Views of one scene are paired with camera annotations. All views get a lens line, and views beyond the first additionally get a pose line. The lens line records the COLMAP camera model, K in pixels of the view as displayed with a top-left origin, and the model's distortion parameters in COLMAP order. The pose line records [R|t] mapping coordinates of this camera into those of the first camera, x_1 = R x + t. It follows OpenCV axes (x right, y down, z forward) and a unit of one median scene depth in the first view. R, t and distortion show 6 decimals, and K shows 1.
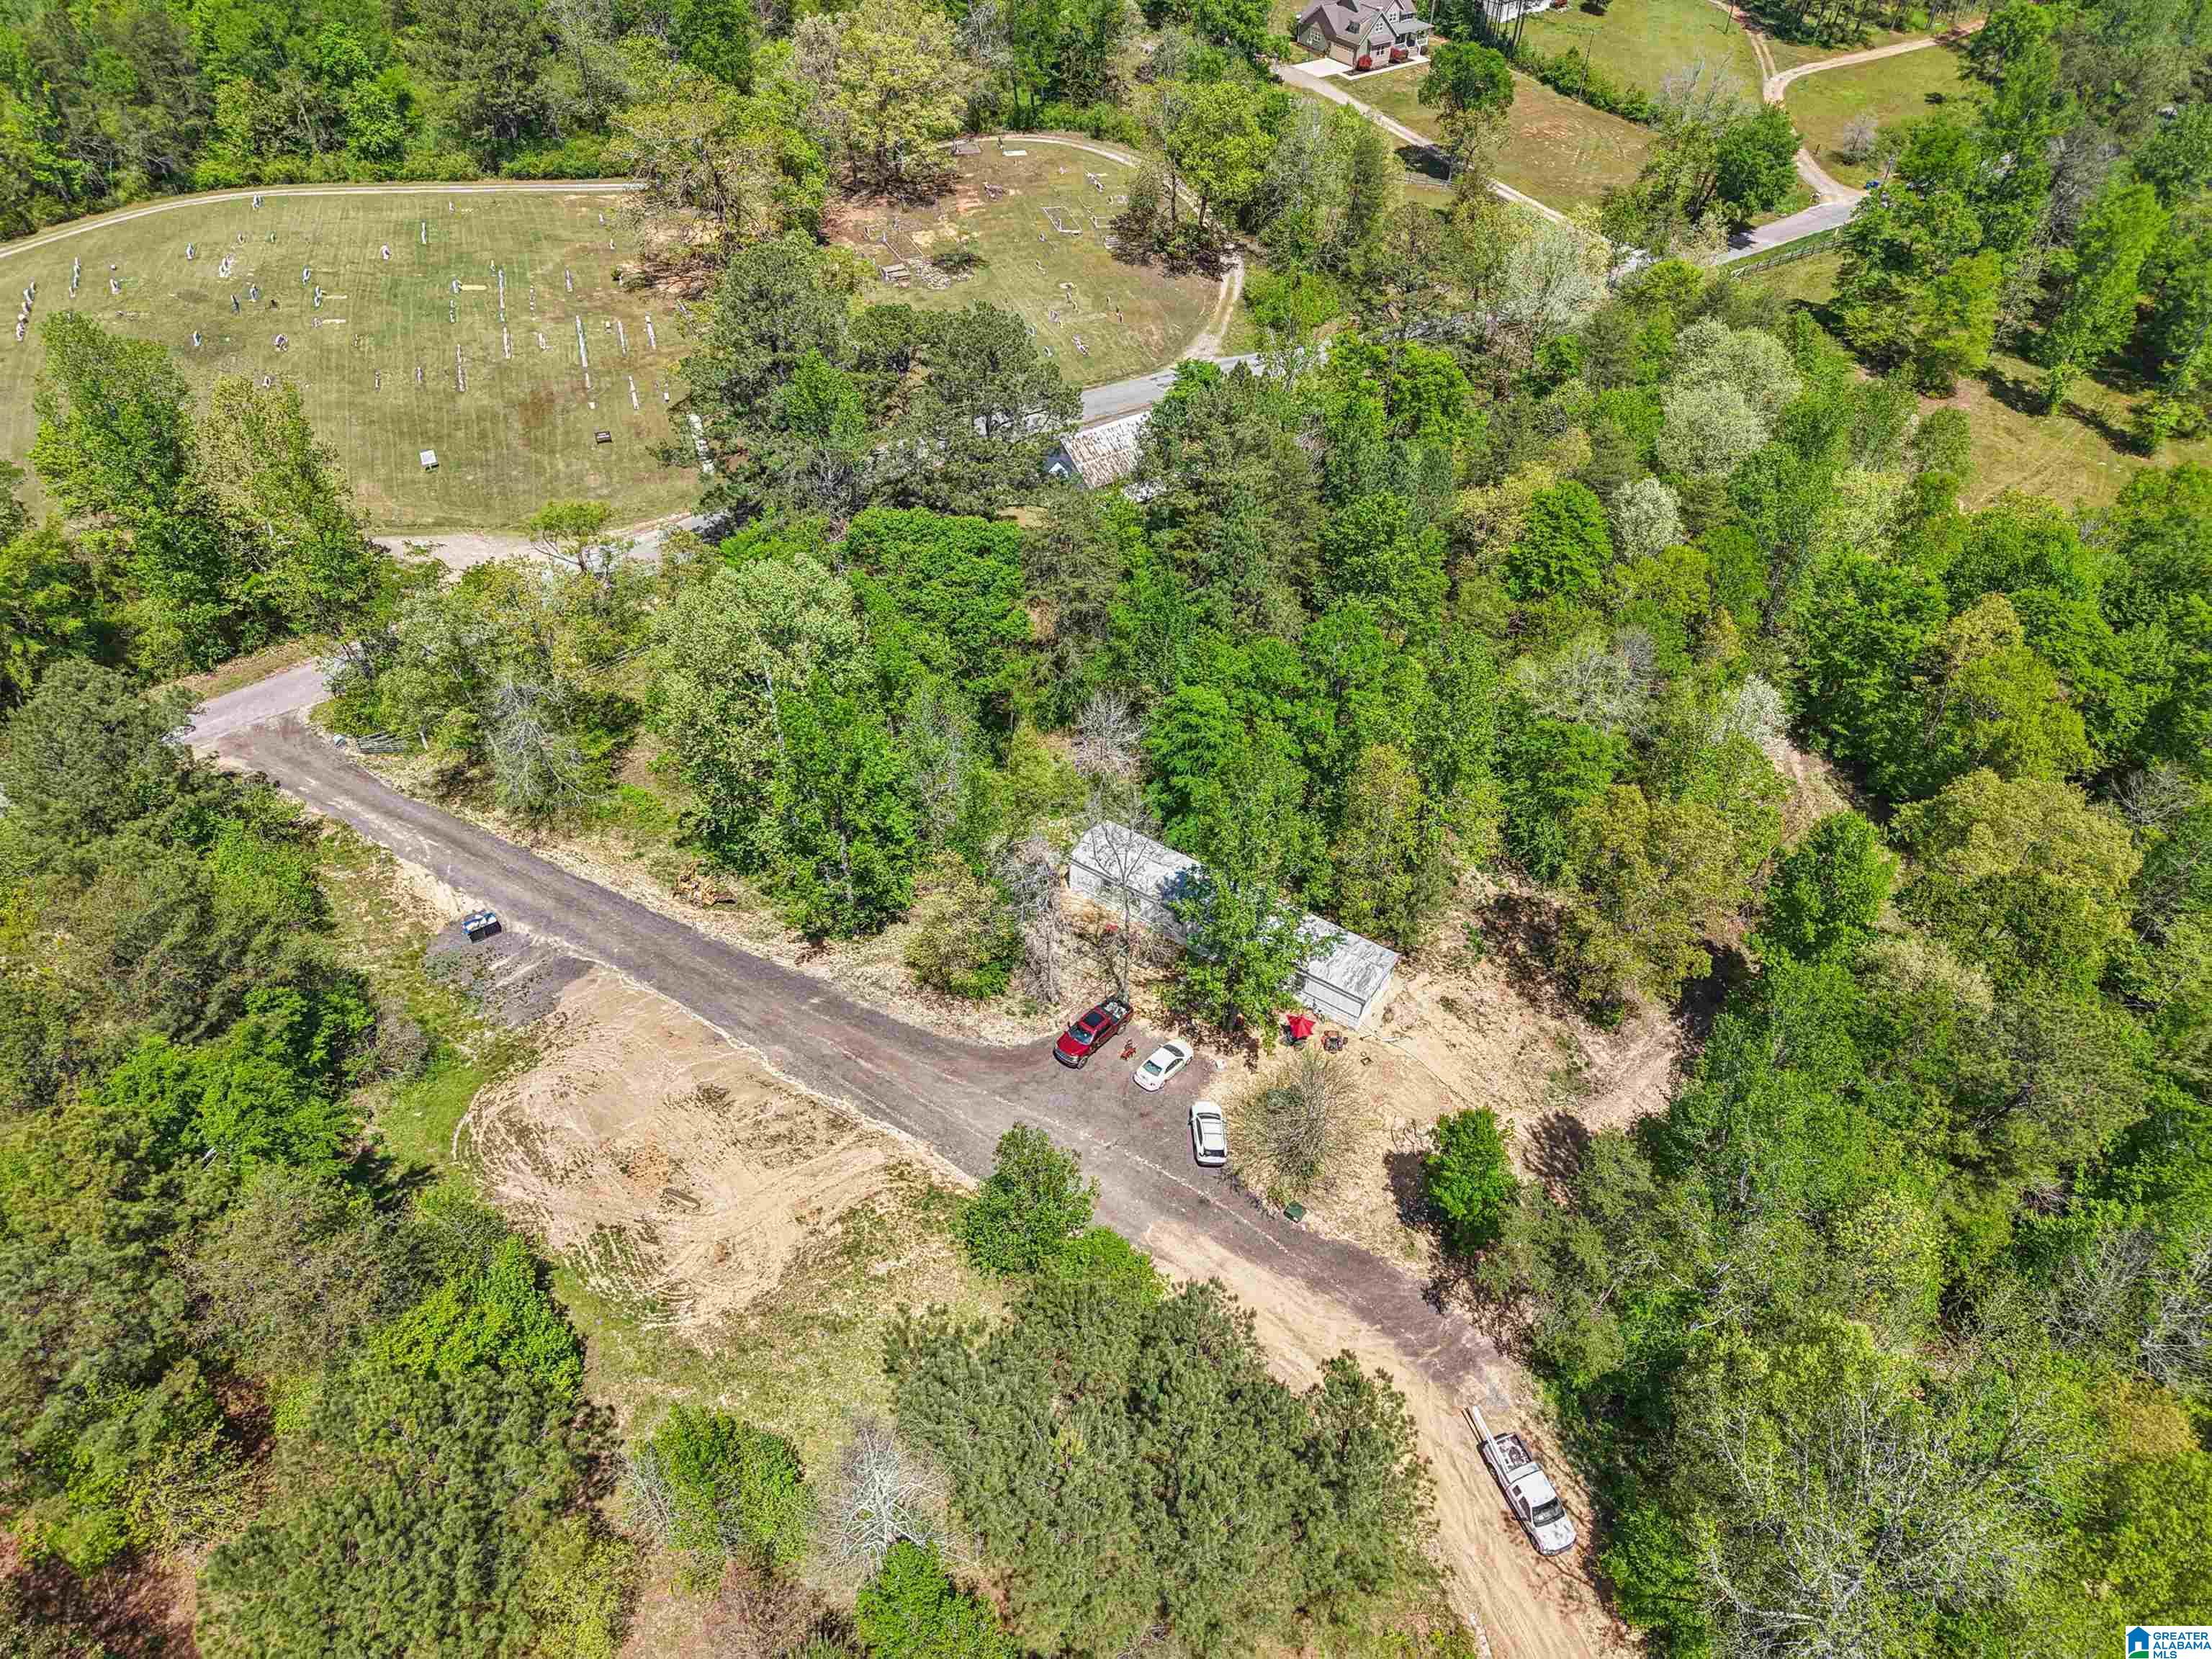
lens RADIAL K [[1462.5, 0, 1104.8], [0, 1462.5, 832.5], [0, 0, 1]] dist [-0.001150, -0.002877]
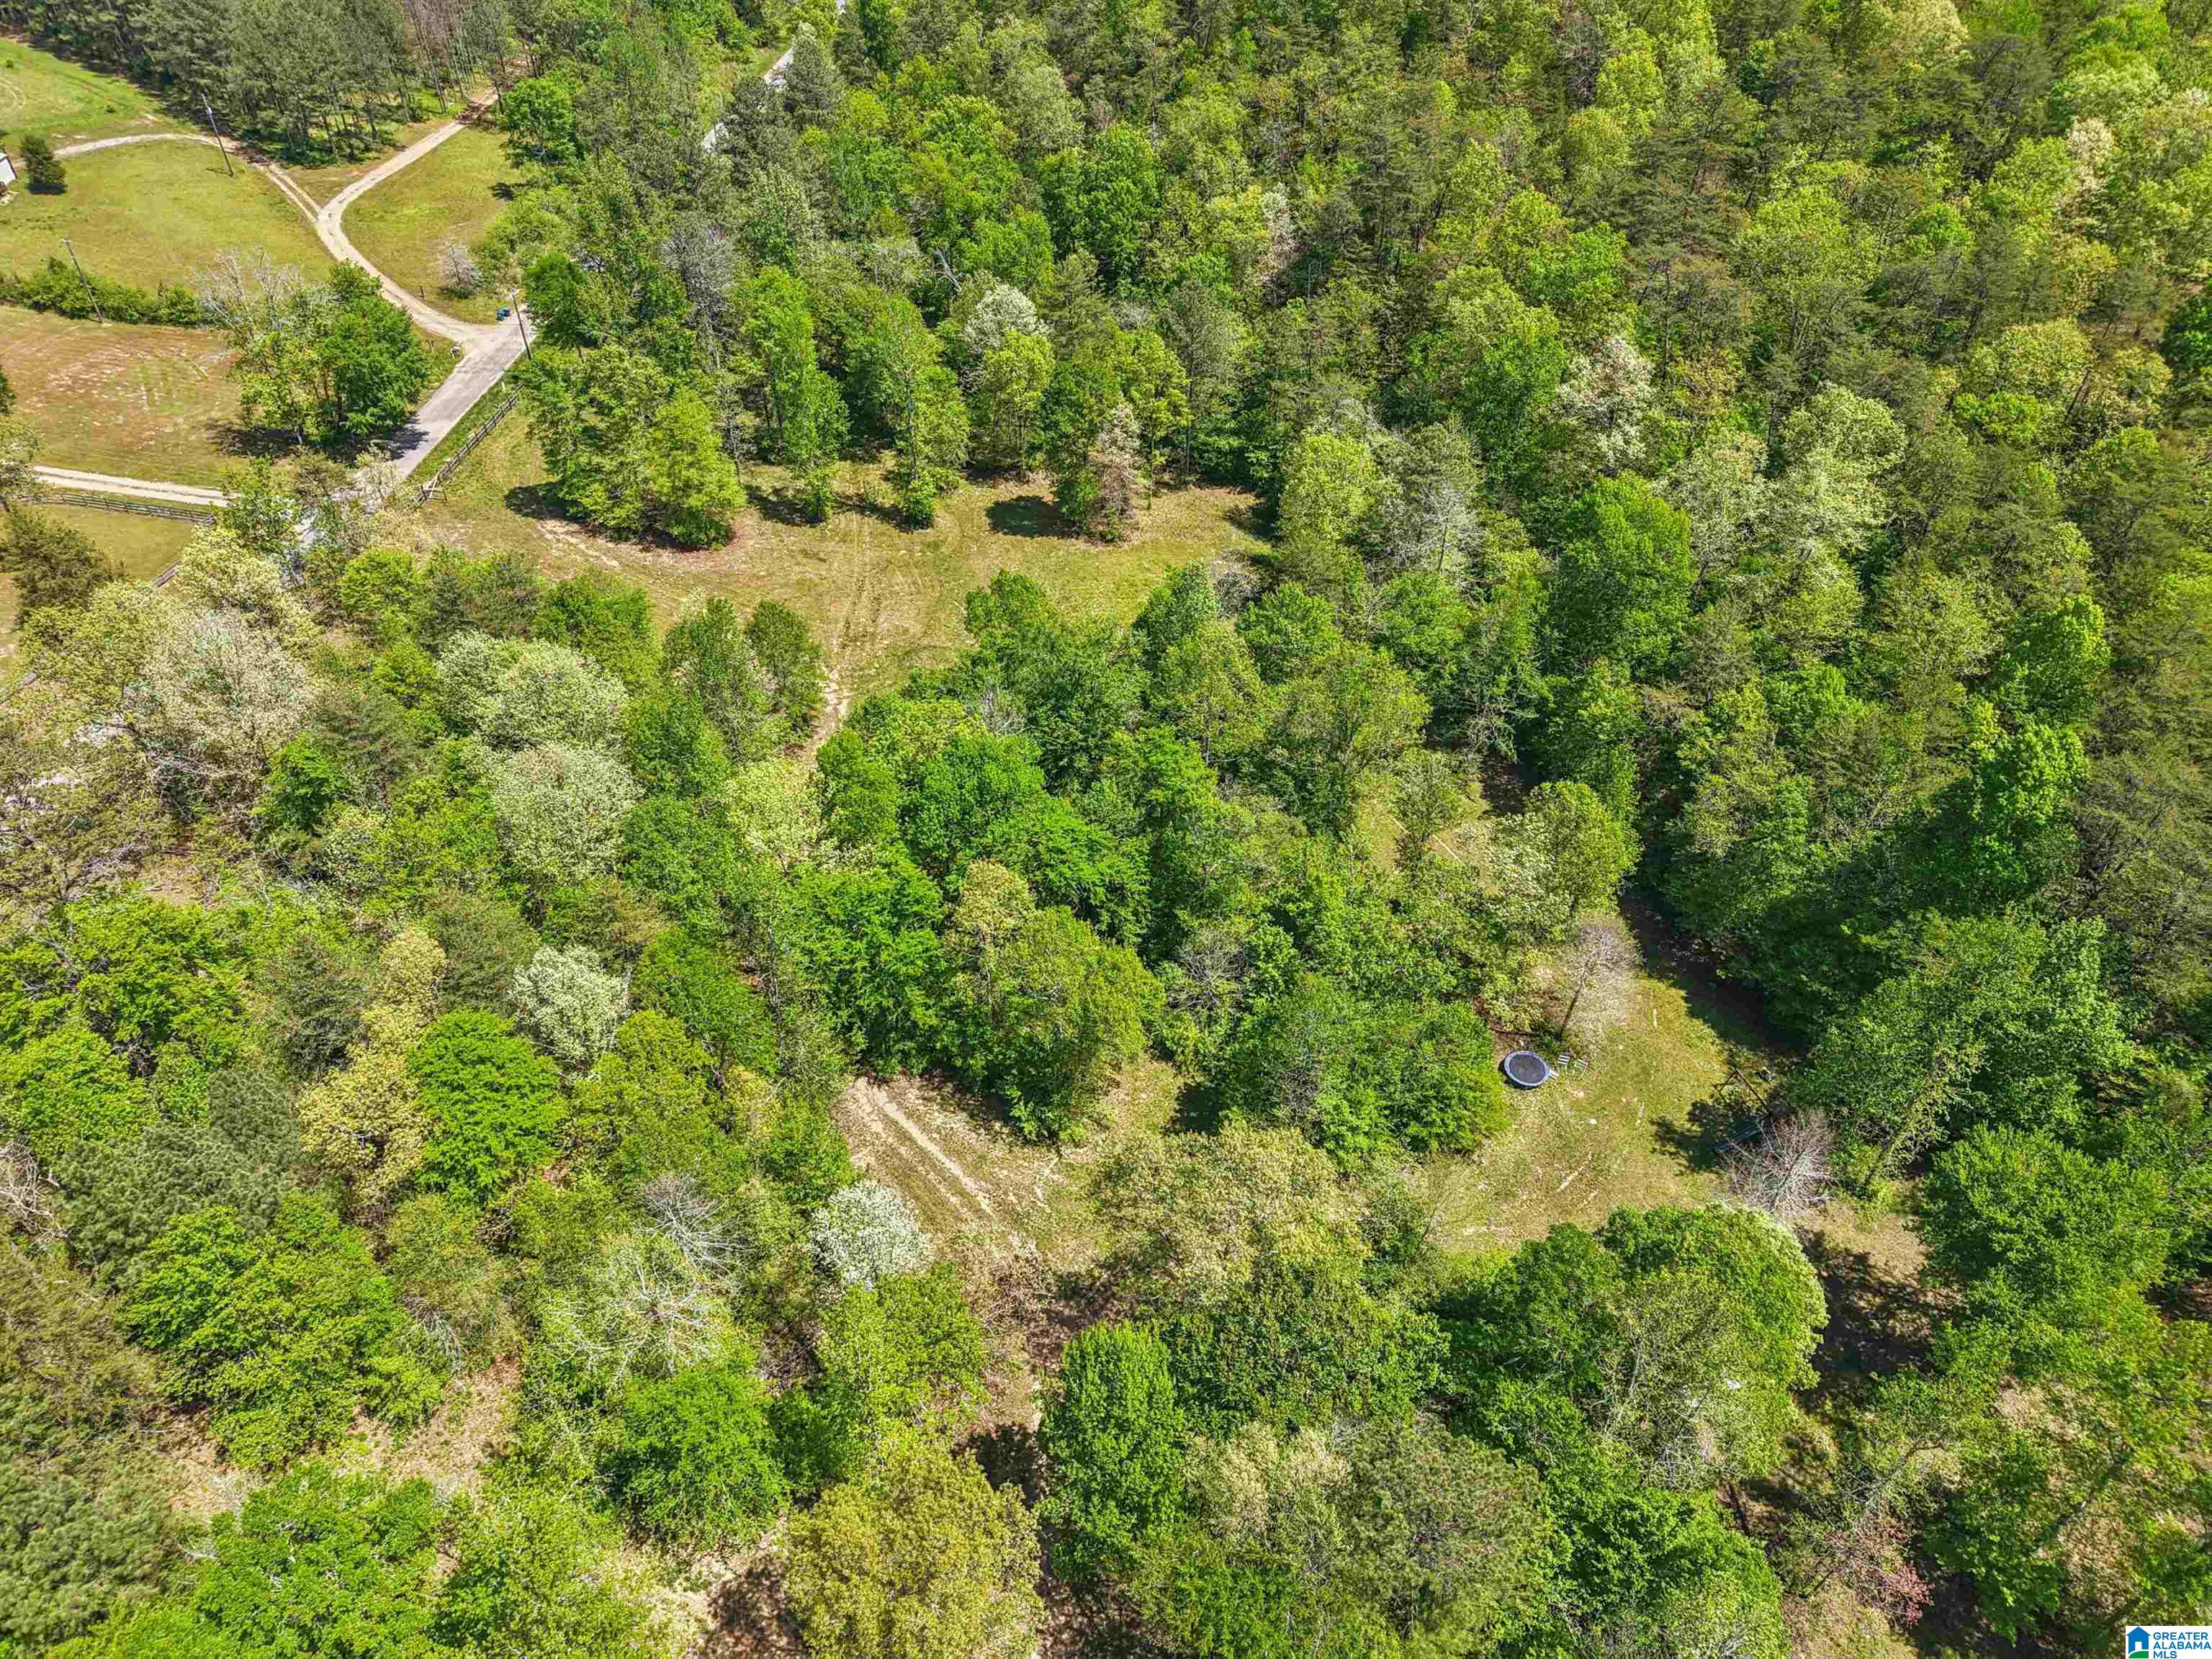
lens RADIAL K [[1462.5, 0, 1110.2], [0, 1462.5, 826.7], [0, 0, 1]] dist [-0.001150, -0.002877]
pose [[0.639149, -0.511330, 0.574482, 0.099015], [0.515646, 0.839116, 0.173184, -0.158369], [-0.570611, 0.185539, 0.799986, 0.147940]]
